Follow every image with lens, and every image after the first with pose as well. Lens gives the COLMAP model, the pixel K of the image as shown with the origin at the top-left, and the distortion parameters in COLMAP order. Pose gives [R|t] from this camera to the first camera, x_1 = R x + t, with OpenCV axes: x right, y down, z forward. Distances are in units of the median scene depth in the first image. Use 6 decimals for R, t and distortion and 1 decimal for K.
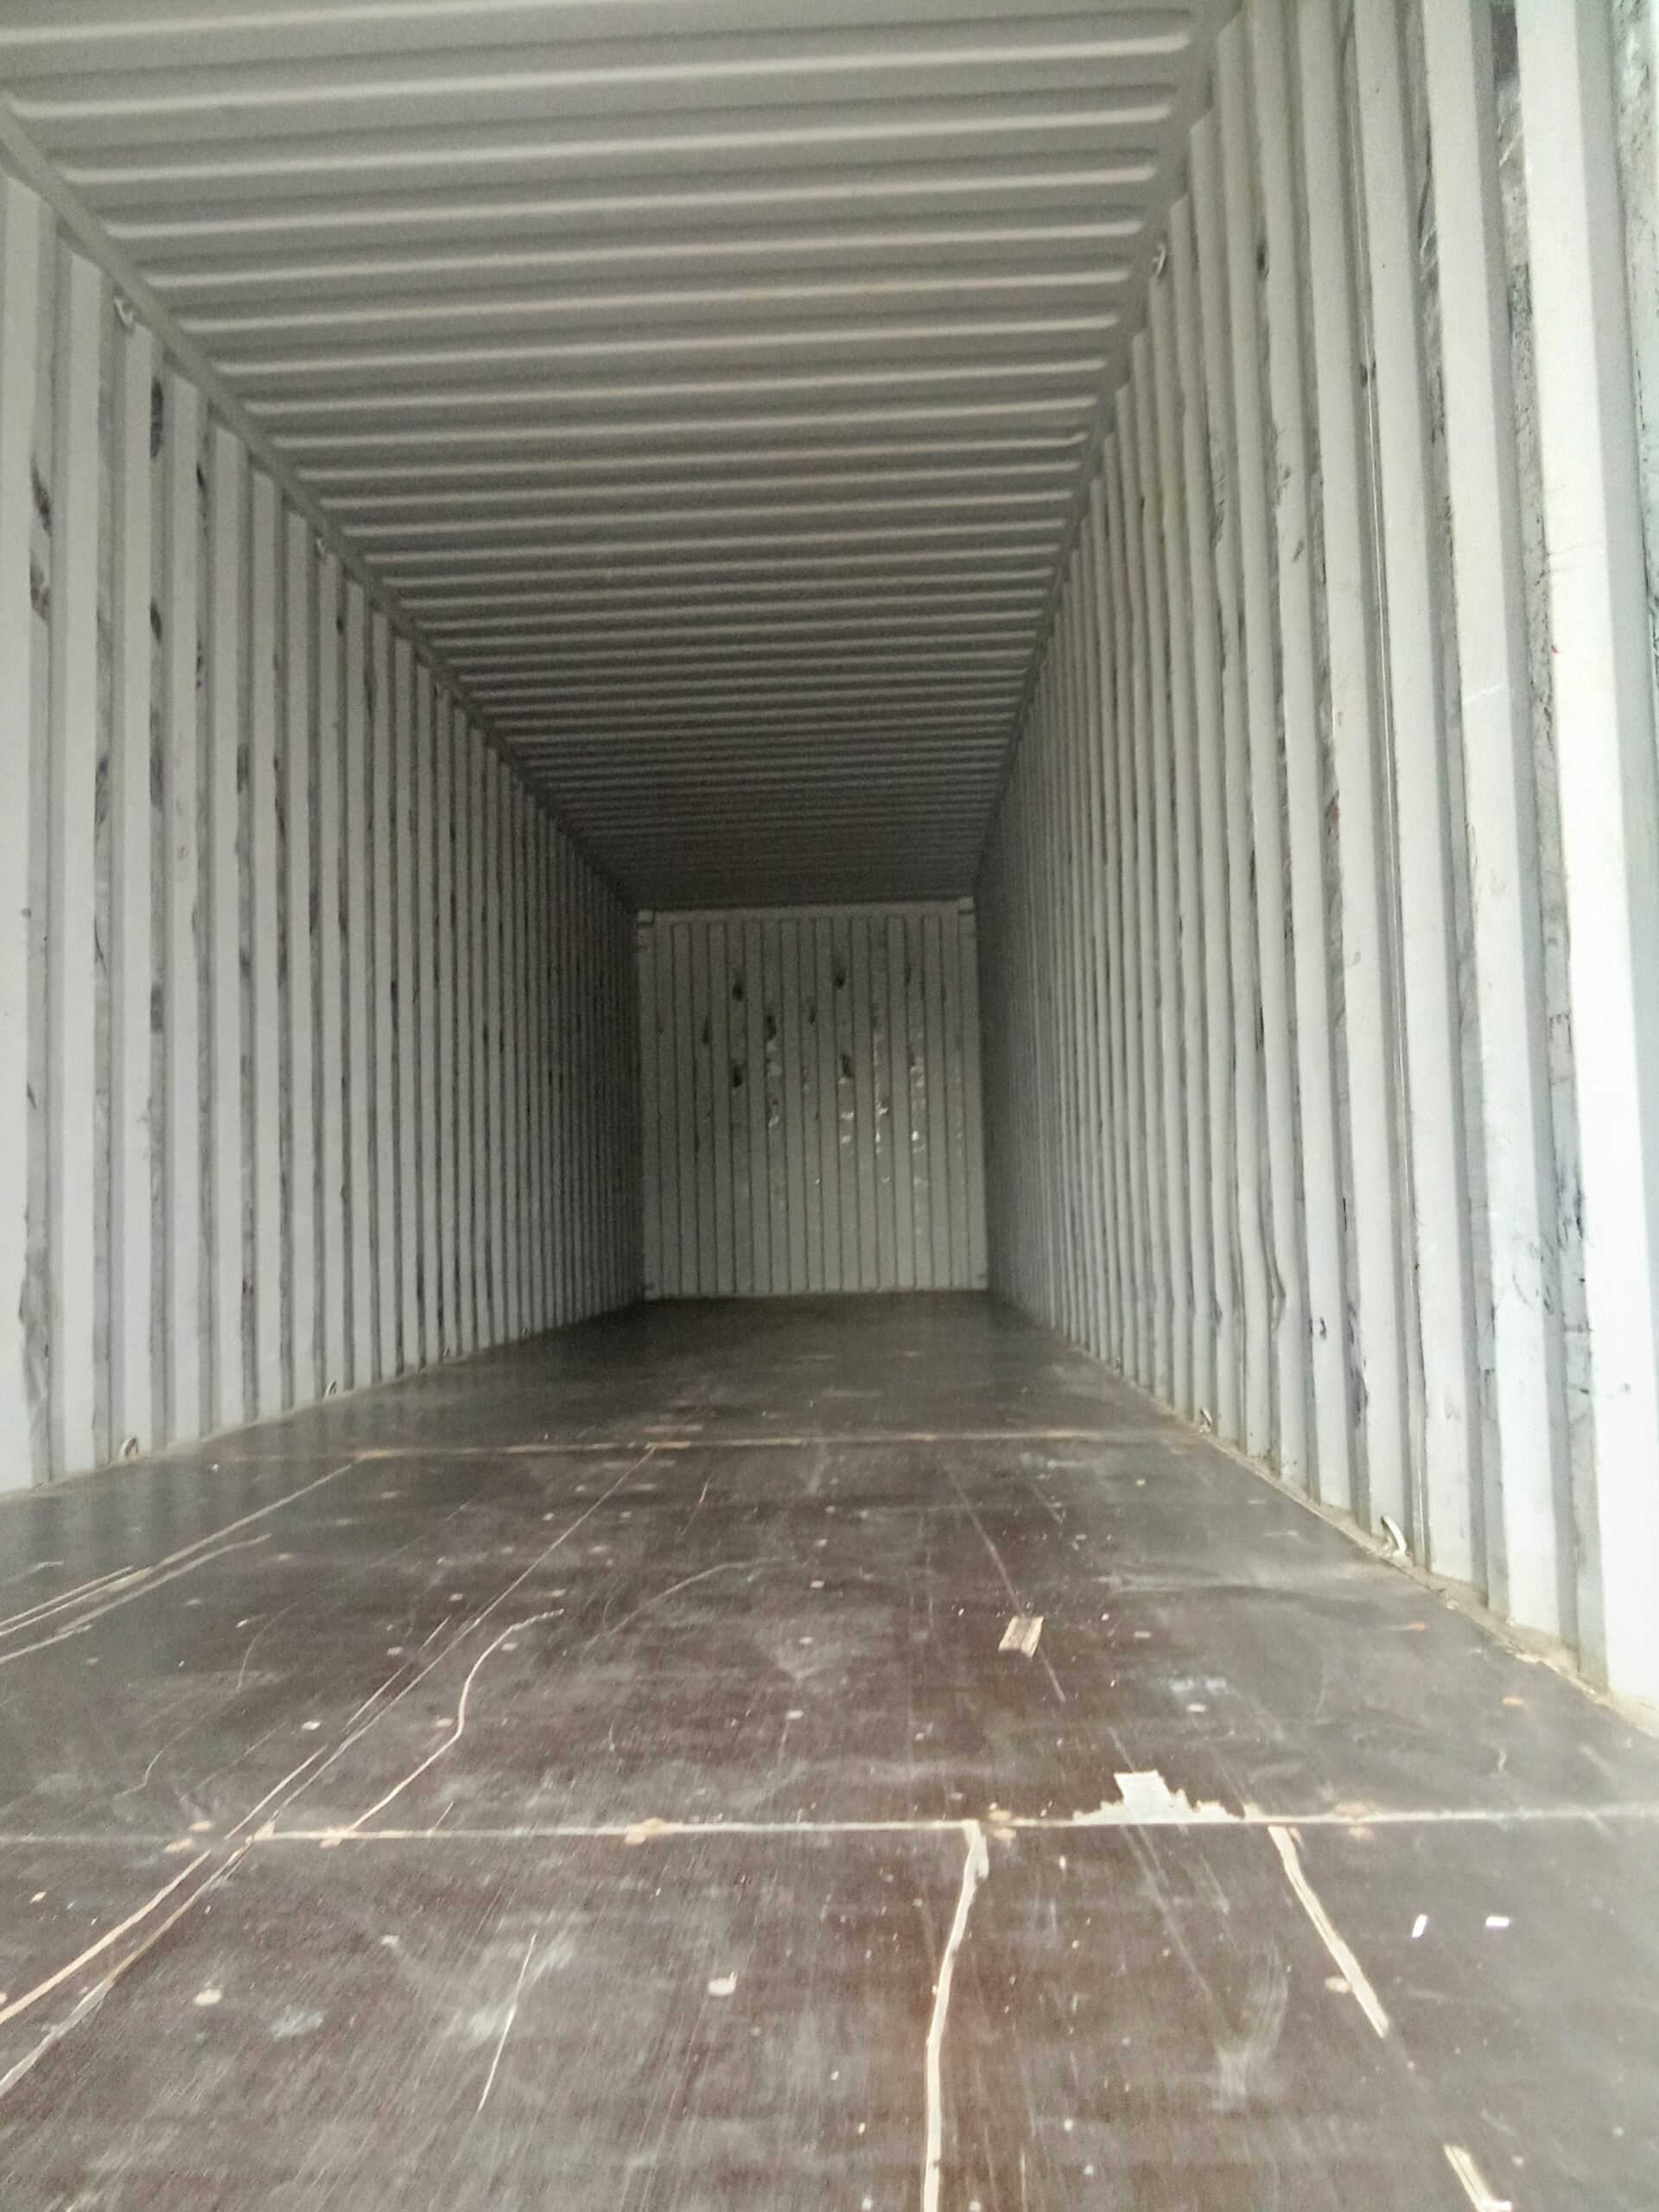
lens RADIAL K [[1764.4, 0, 824.6], [0, 1764.4, 1120.9], [0, 0, 1]] dist [0.108858, -0.125389]
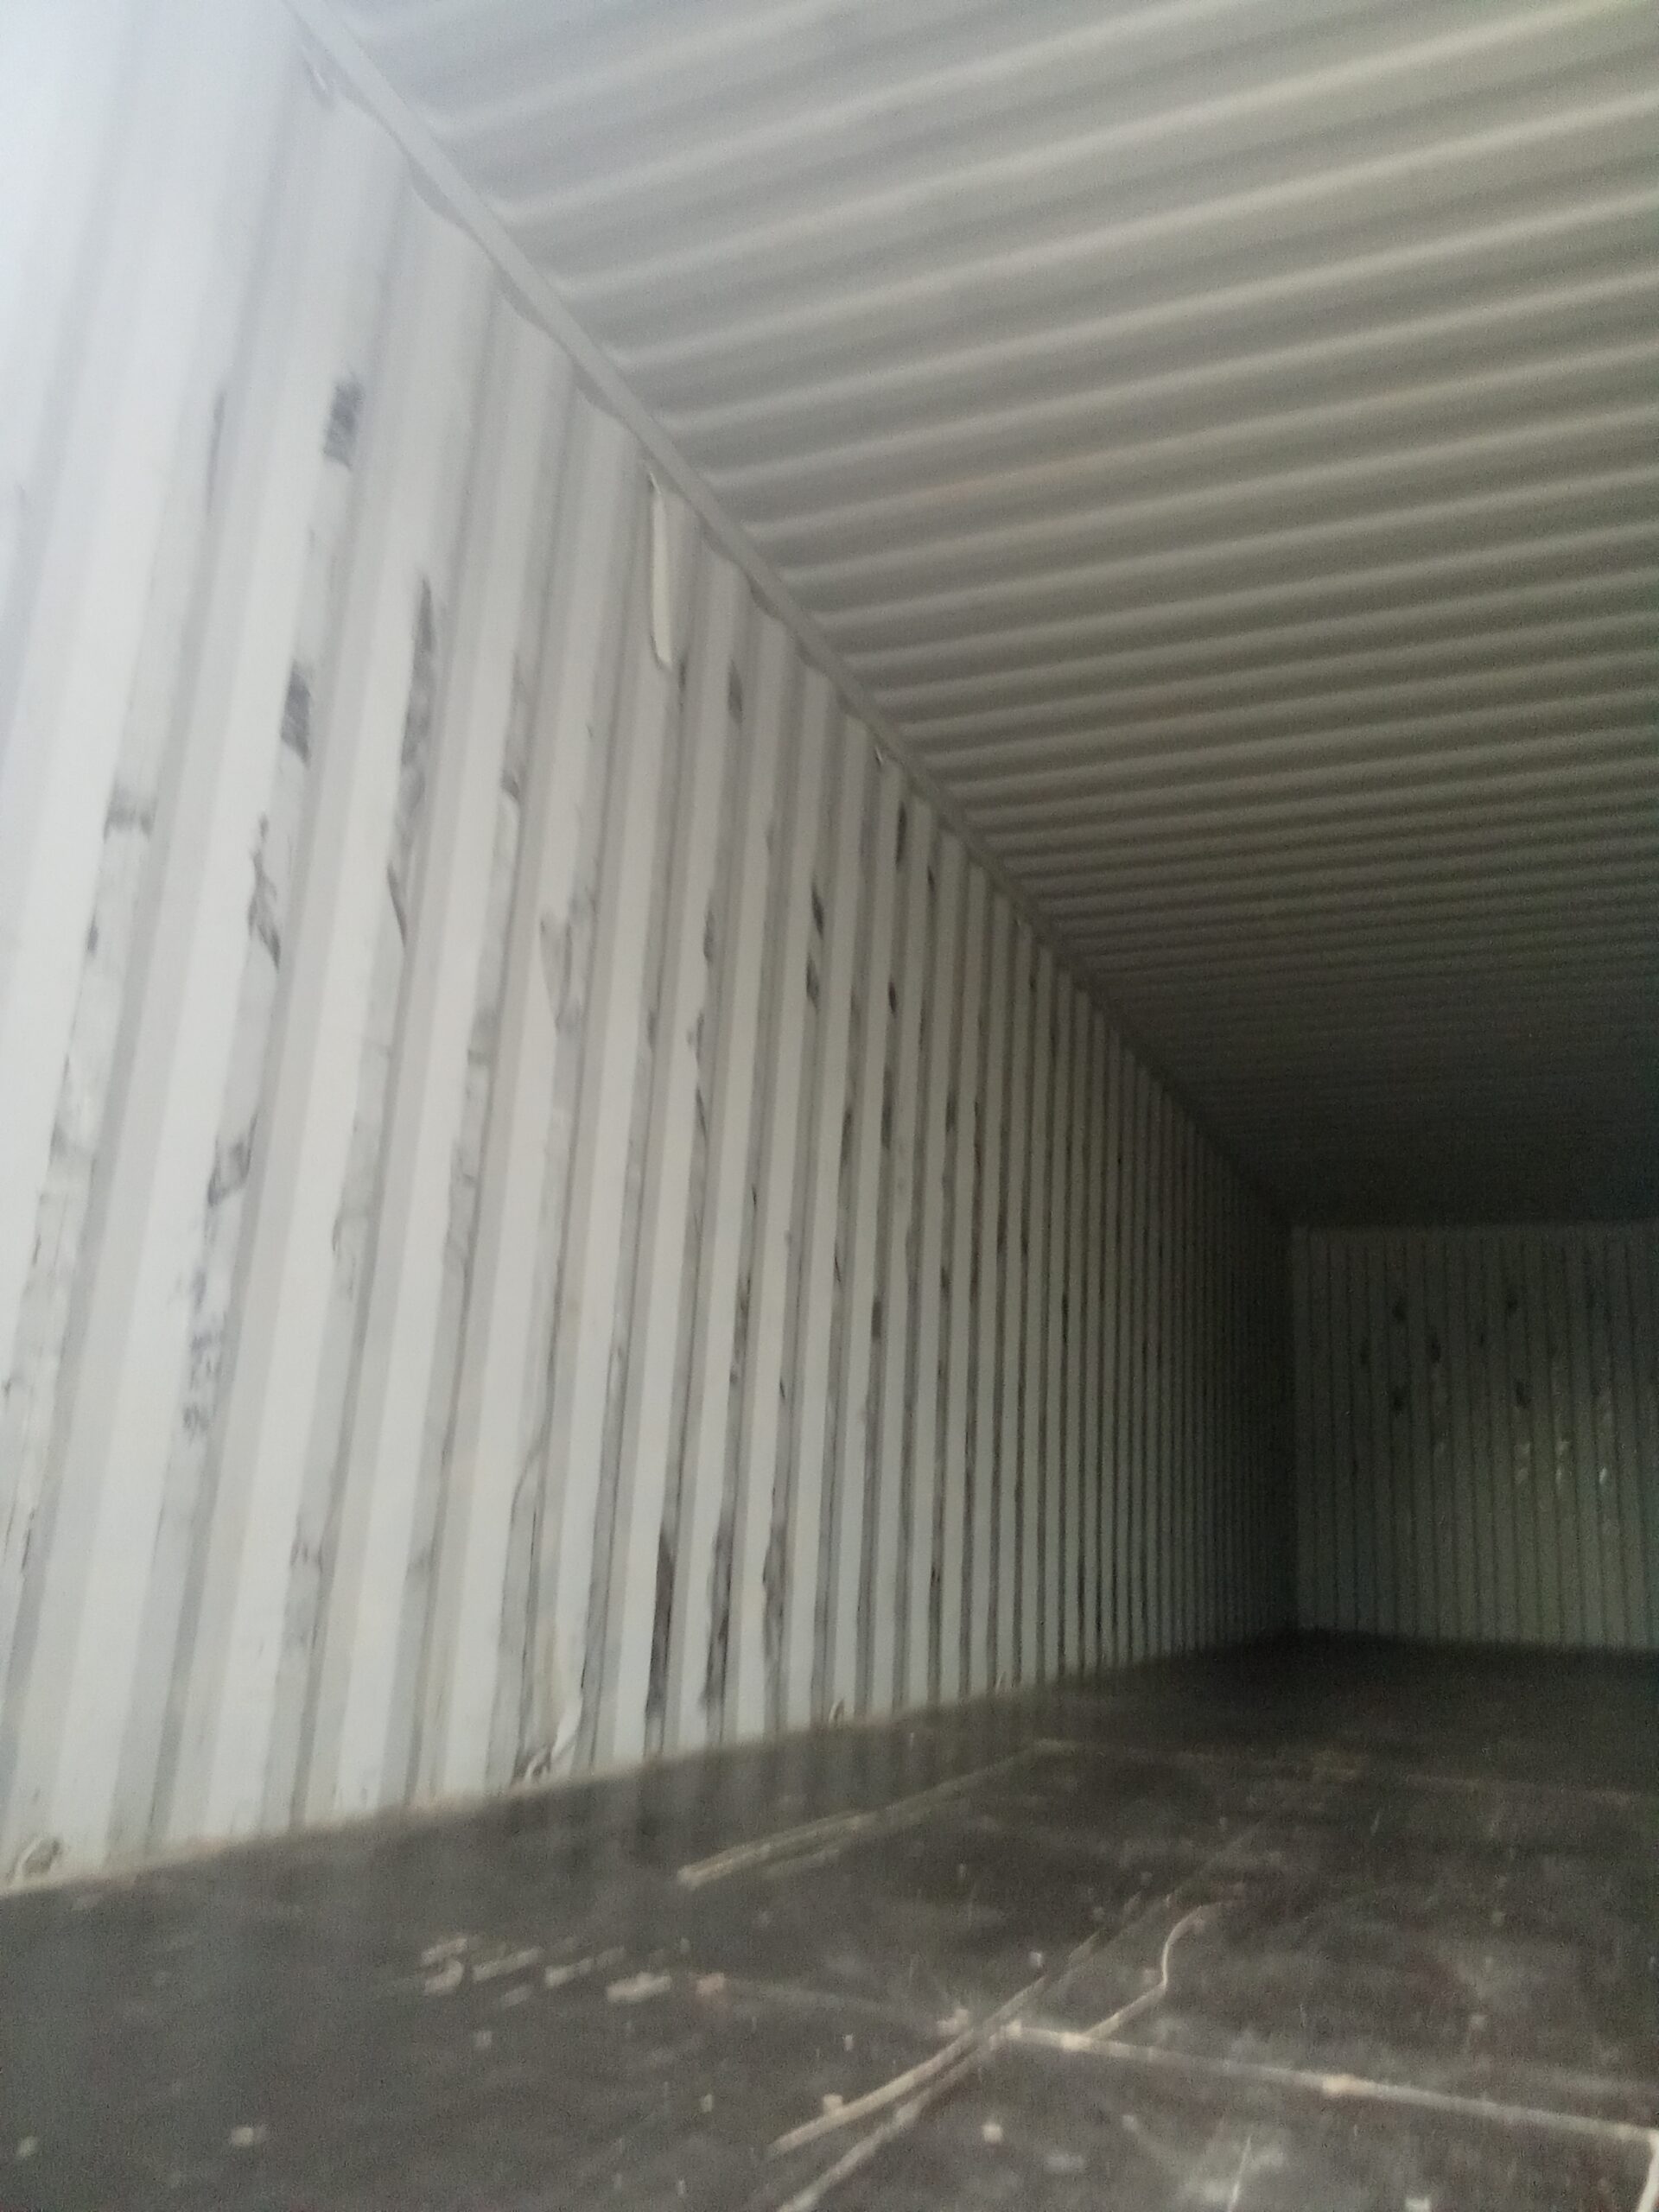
lens RADIAL K [[1764.4, 0, 824.6], [0, 1764.4, 1120.9], [0, 0, 1]] dist [0.108858, -0.125389]
pose [[0.936753, -0.007884, -0.349901, -0.000380], [-0.052208, 0.985413, -0.161975, -0.002470], [0.346074, 0.169998, 0.922677, -0.131539]]
